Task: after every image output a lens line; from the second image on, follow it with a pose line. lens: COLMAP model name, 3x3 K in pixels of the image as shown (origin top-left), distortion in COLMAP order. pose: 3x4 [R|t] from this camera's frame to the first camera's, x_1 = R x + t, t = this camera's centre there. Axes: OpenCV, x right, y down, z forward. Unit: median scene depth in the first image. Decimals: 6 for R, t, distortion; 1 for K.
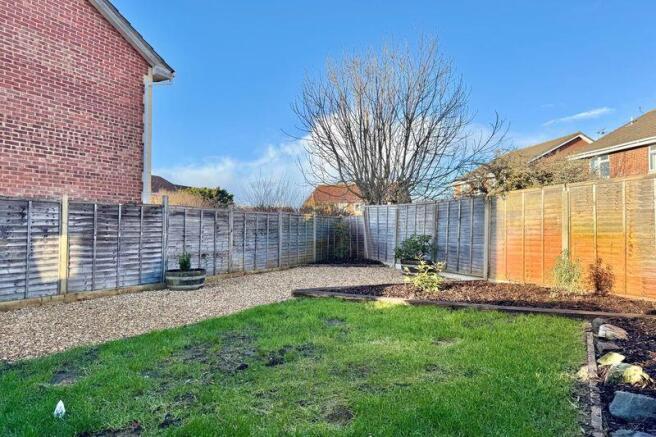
lens RADIAL K [[448.1, 0, 329.3], [0, 448.1, 221.2], [0, 0, 1]] dist [0.003032, -0.000963]
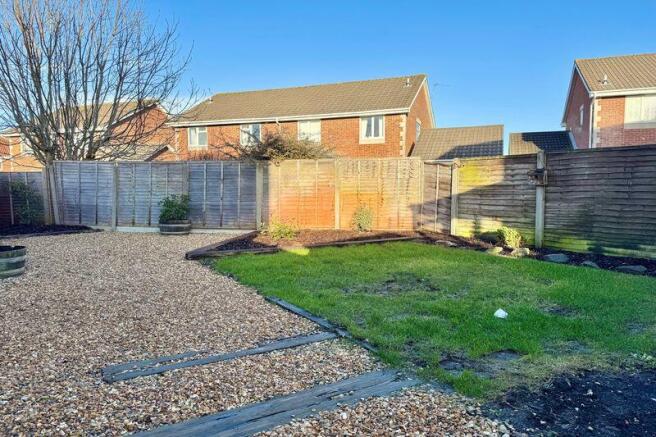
lens RADIAL K [[448.1, 0, 329.8], [0, 448.1, 220.9], [0, 0, 1]] dist [0.003032, -0.000963]
pose [[0.498044, -0.062590, 0.864890, -0.689188], [-0.017016, 0.996494, 0.081913, 0.000063], [-0.866985, -0.055514, 0.495233, 0.251559]]
